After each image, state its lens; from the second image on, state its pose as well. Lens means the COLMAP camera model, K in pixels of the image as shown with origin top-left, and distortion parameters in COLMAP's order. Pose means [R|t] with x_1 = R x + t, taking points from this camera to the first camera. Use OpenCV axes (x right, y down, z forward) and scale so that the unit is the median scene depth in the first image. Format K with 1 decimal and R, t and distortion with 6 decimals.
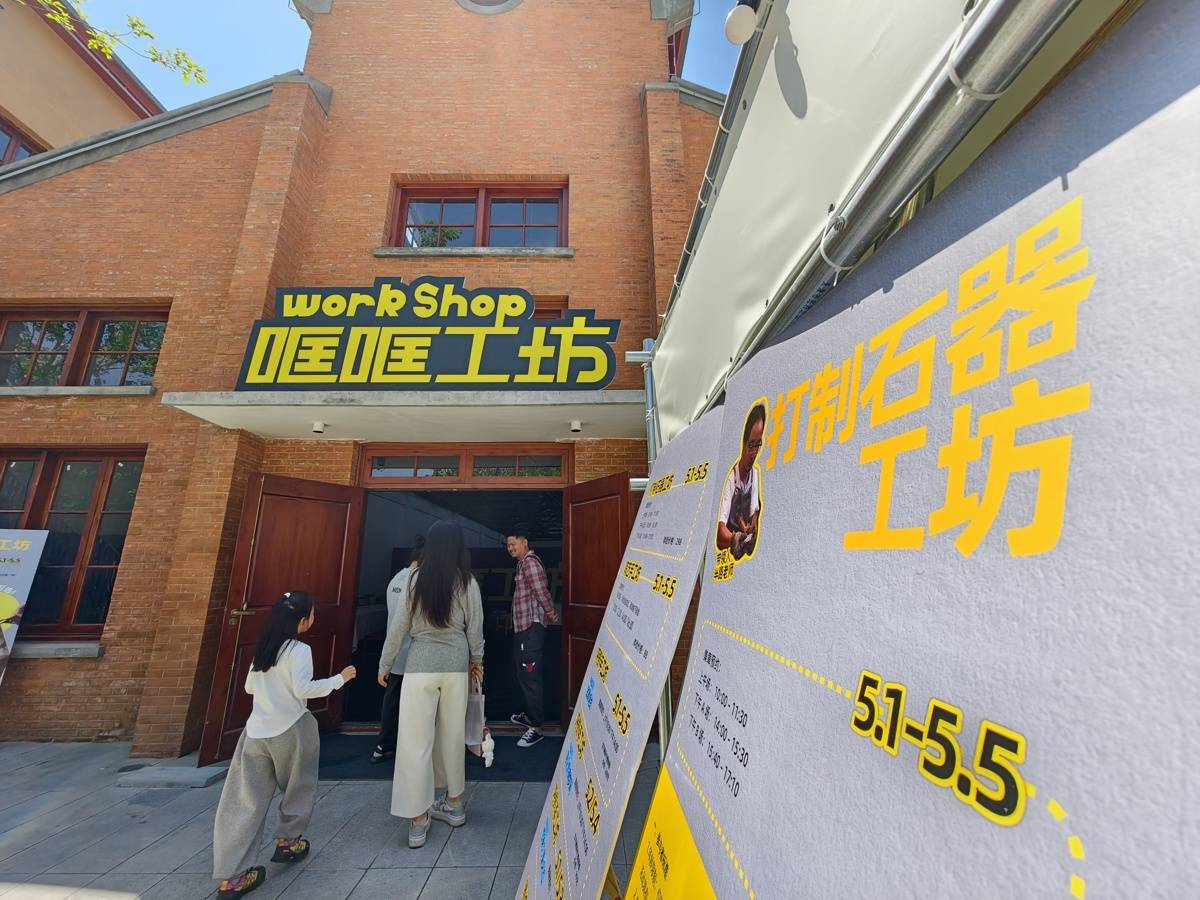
lens RADIAL K [[480.7, 0, 598.6], [0, 480.7, 447.1], [0, 0, 1]] dist [0.000402, 0.000163]
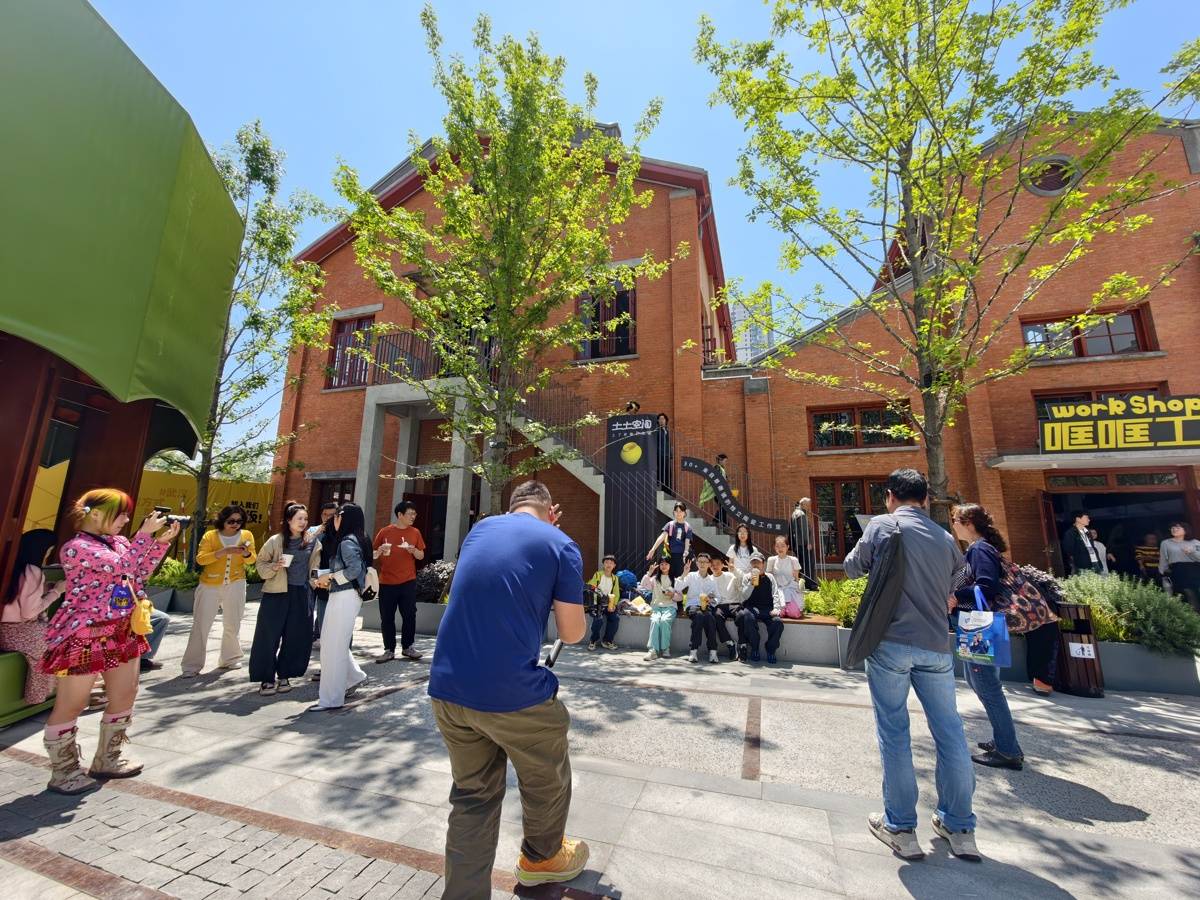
lens RADIAL K [[480.7, 0, 601.3], [0, 480.7, 449.5], [0, 0, 1]] dist [0.000402, 0.000163]
pose [[0.951195, -0.046942, -0.304999, -1.966688], [0.063721, 0.996940, 0.045287, -0.361093], [0.301939, -0.062511, 0.951275, -1.704363]]
